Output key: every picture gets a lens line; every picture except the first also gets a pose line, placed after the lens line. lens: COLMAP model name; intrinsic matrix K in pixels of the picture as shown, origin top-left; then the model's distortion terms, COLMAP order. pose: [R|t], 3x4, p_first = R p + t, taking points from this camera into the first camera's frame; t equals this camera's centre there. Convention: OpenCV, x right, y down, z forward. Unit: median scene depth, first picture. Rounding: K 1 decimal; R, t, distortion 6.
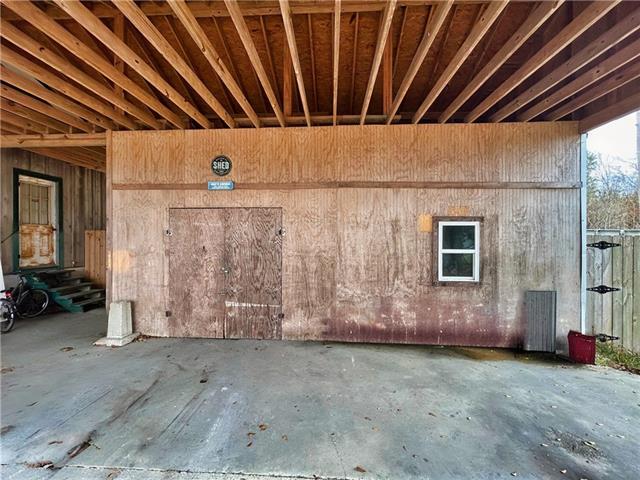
lens RADIAL K [[259.3, 0, 319.9], [0, 259.3, 239.7], [0, 0, 1]] dist [-0.000294, 0.000914]
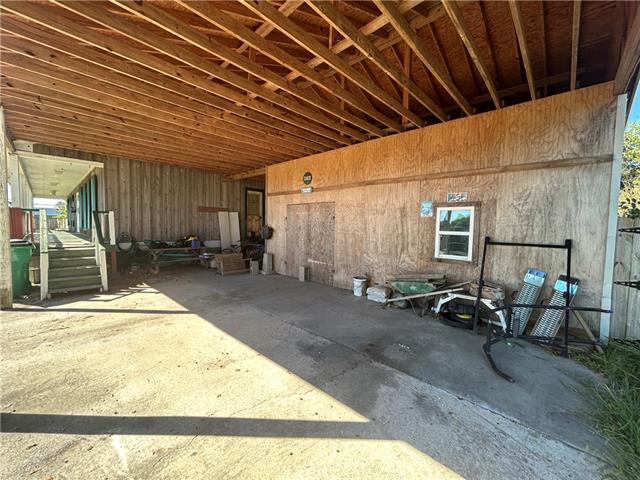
lens RADIAL K [[259.3, 0, 319.8], [0, 259.3, 239.8], [0, 0, 1]] dist [-0.000294, 0.000914]
pose [[0.761959, 0.046336, -0.645965, 0.806590], [-0.015846, 0.998472, 0.052931, 0.022648], [0.647431, -0.030095, 0.761530, -0.246618]]
